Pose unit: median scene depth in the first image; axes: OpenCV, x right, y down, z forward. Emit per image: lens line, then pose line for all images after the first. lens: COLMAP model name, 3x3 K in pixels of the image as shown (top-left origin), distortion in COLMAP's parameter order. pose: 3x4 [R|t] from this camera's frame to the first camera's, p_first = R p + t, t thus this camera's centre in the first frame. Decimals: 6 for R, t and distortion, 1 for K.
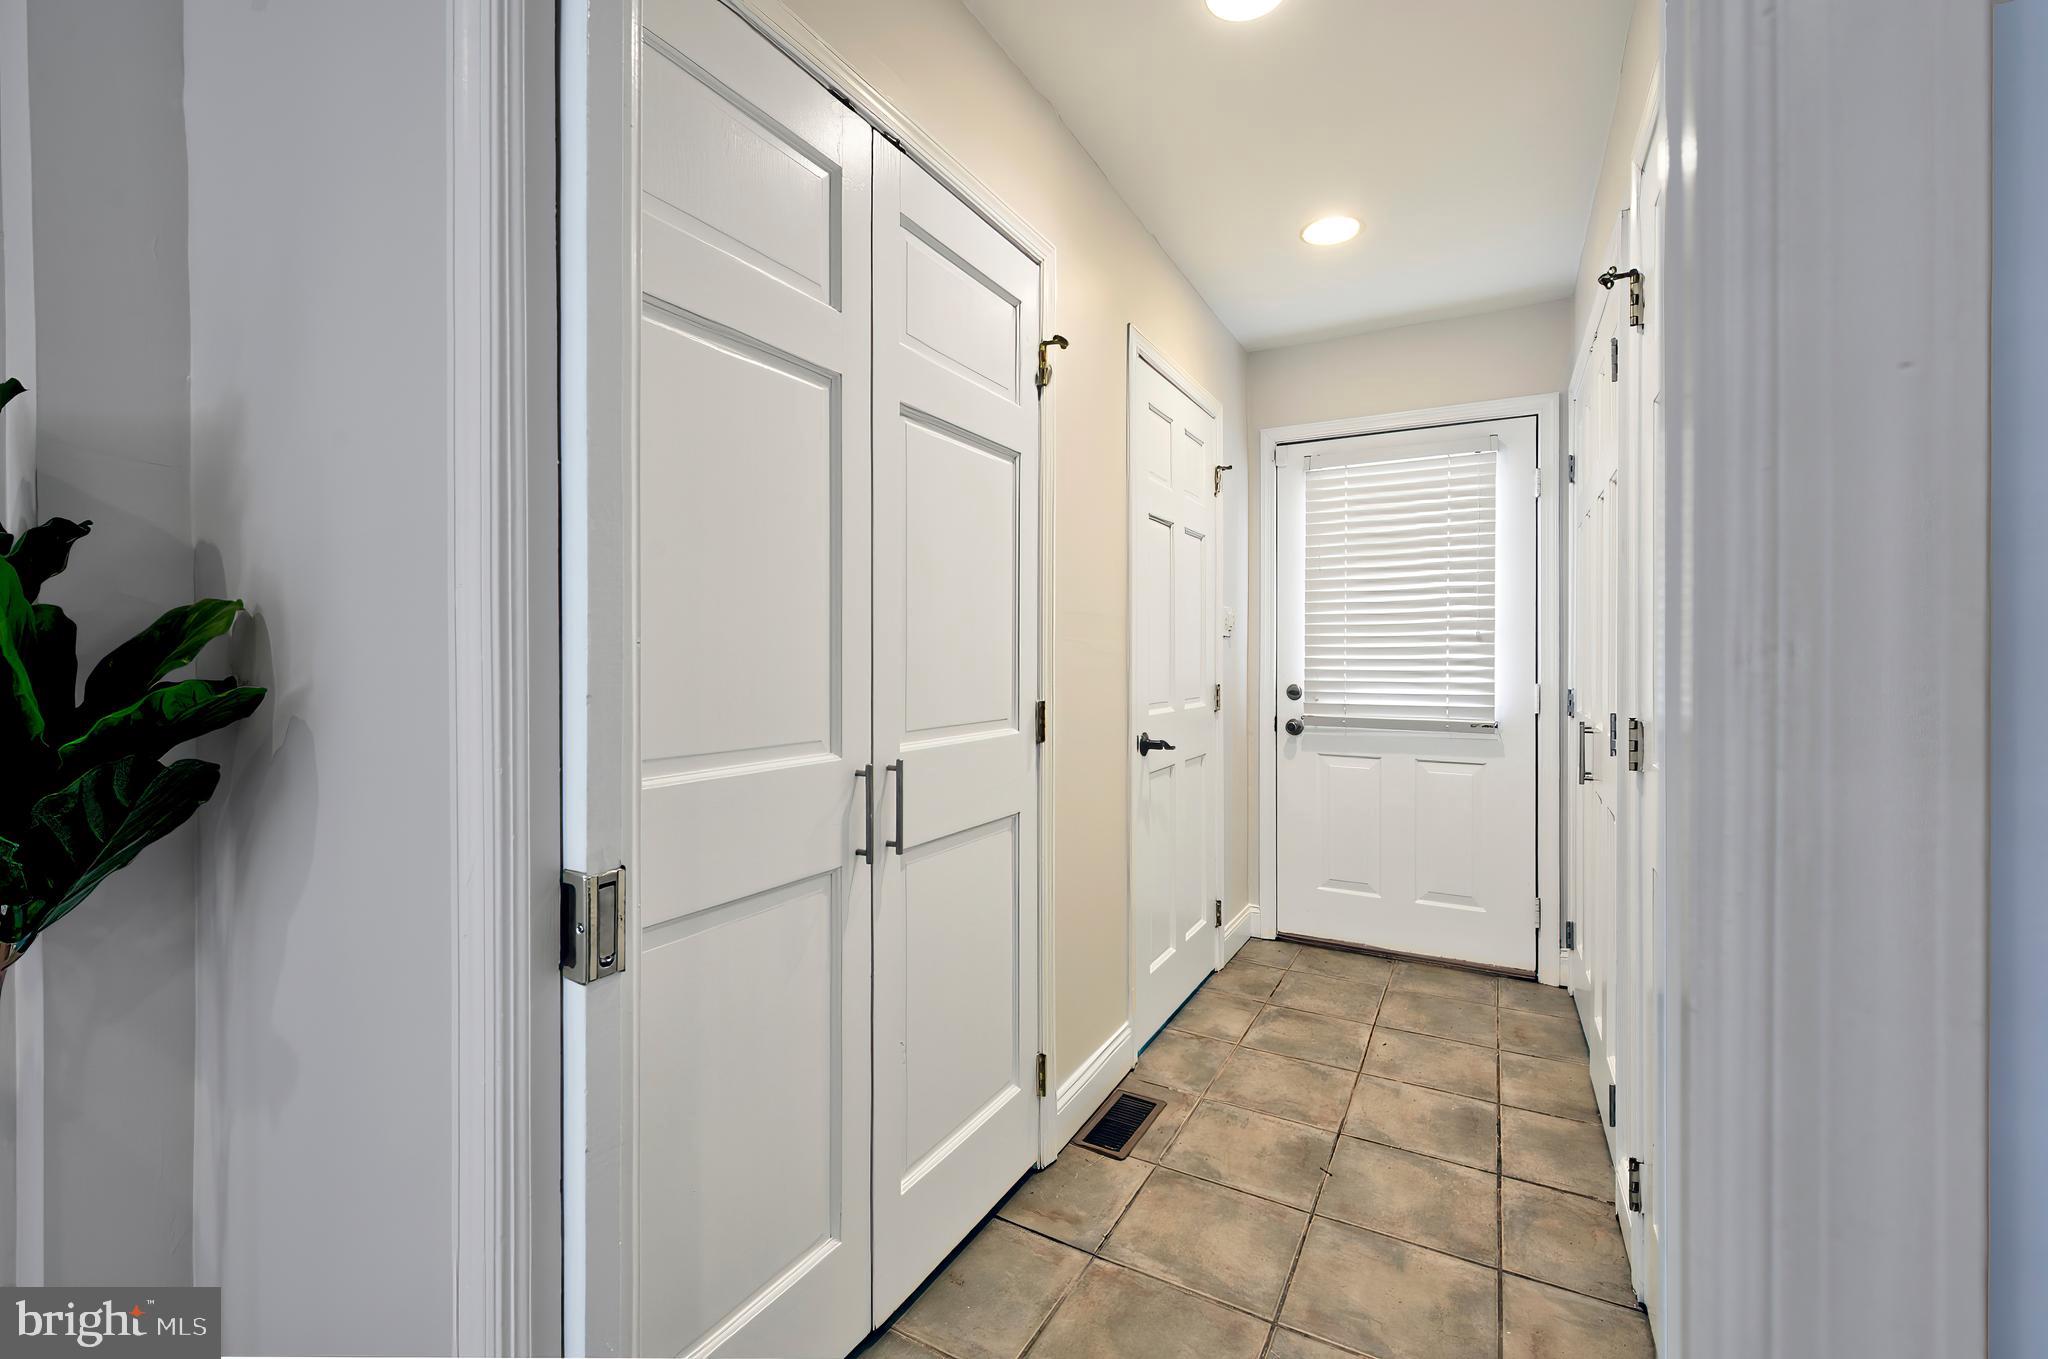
lens RADIAL K [[843.6, 0, 1022.8], [0, 843.6, 662.4], [0, 0, 1]] dist [-0.014219, -0.001857]
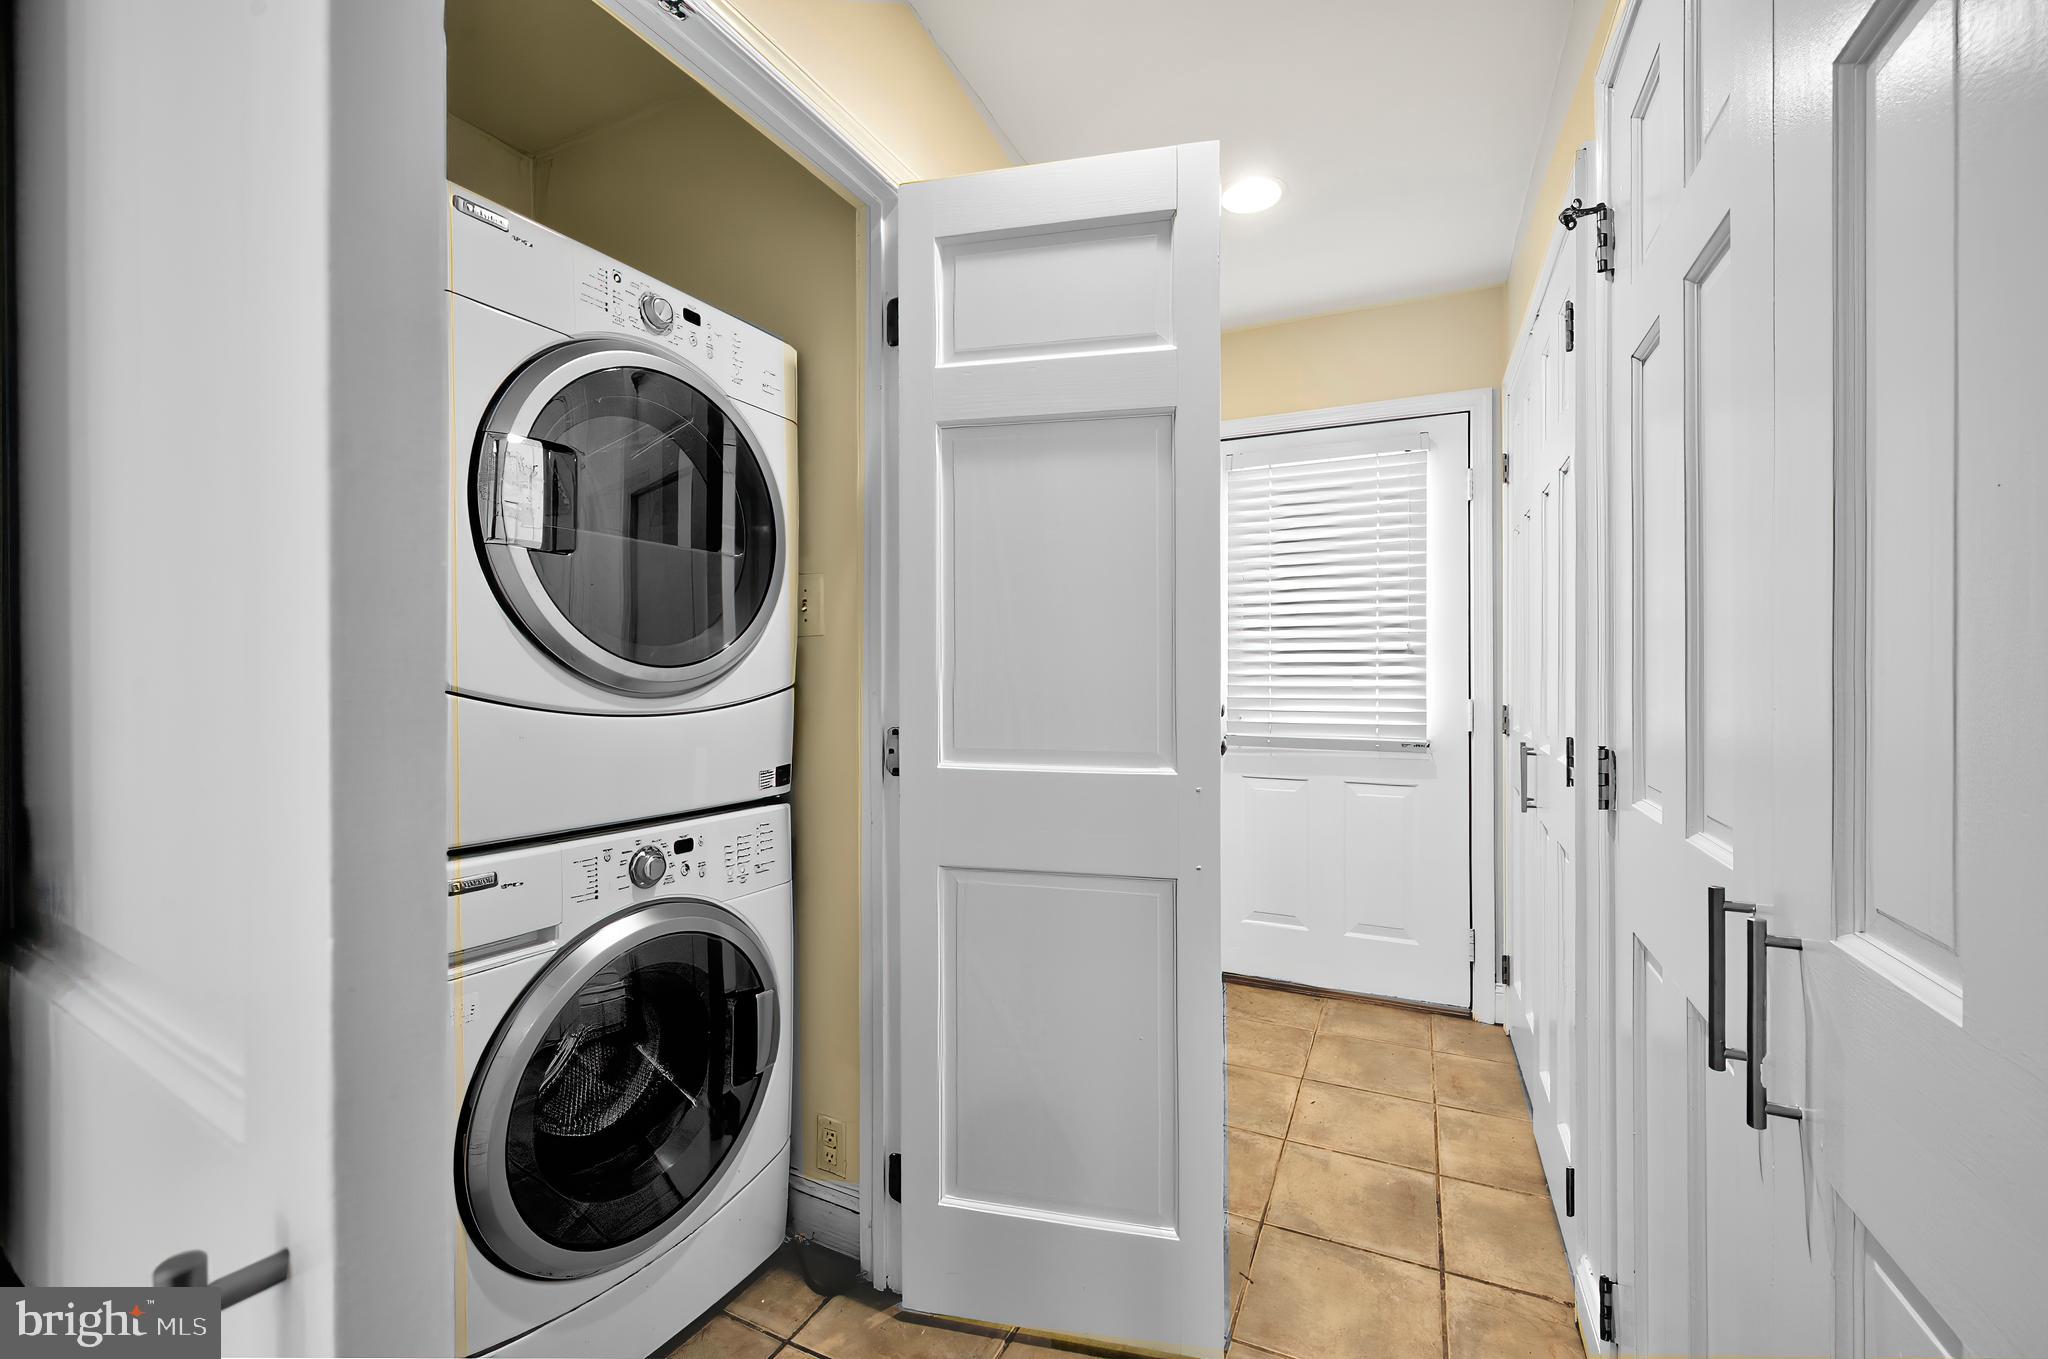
lens RADIAL K [[843.6, 0, 1022.3], [0, 843.6, 673.7], [0, 0, 1]] dist [-0.014219, -0.001857]
pose [[0.997167, -0.002629, 0.075177, 0.052059], [0.002887, 0.999990, -0.003316, -0.002148], [-0.075168, 0.003523, 0.997165, 0.119203]]
